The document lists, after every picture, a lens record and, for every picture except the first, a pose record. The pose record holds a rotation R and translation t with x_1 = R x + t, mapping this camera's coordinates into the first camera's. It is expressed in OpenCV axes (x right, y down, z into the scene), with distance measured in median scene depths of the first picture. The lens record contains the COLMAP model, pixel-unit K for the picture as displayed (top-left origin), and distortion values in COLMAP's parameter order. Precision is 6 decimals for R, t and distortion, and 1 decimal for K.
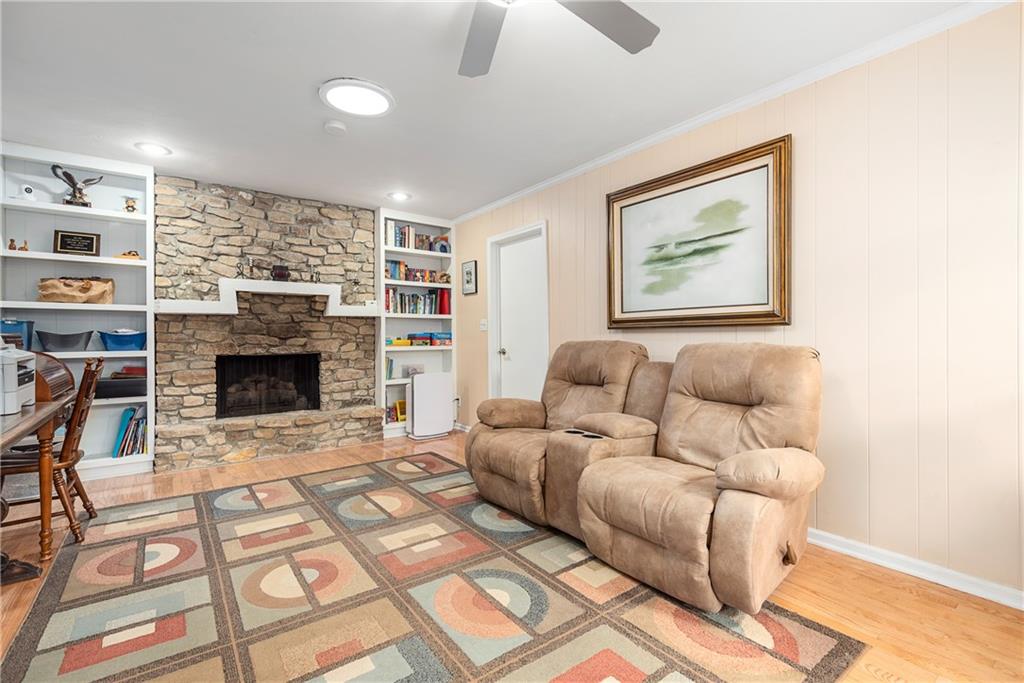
lens RADIAL K [[462.0, 0, 521.1], [0, 462.0, 336.1], [0, 0, 1]] dist [0.018205, -0.004876]
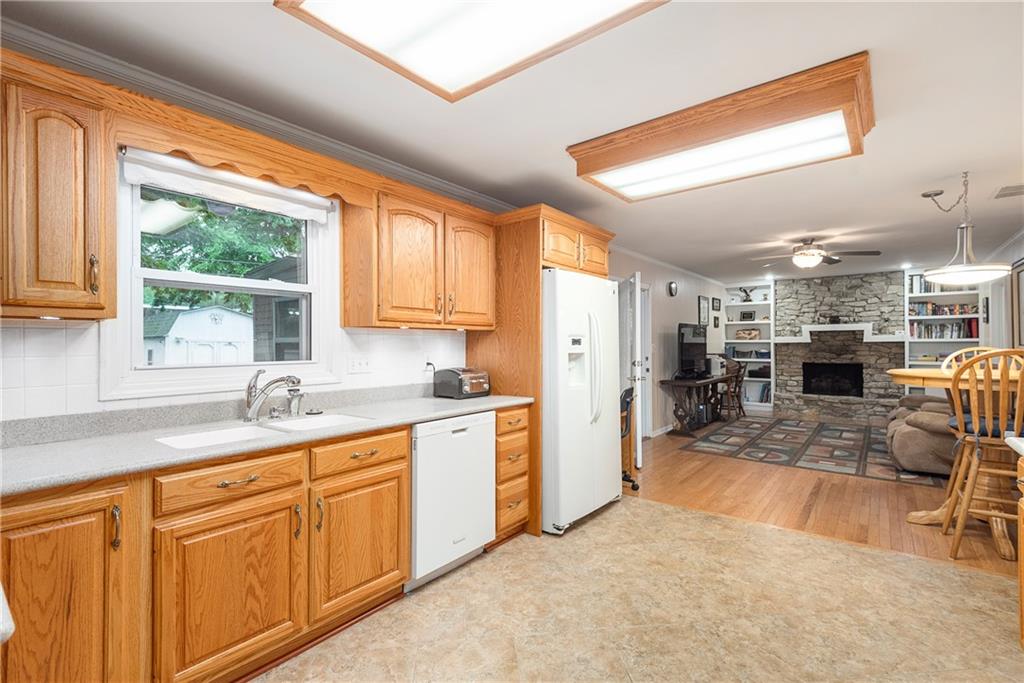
lens RADIAL K [[462.0, 0, 514.6], [0, 462.0, 342.2], [0, 0, 1]] dist [0.018205, -0.004876]
pose [[0.244661, -0.000226, -0.969609, 1.023033], [0.005848, 0.999982, 0.001242, -0.057893], [0.969591, -0.005974, 0.244658, -0.729494]]
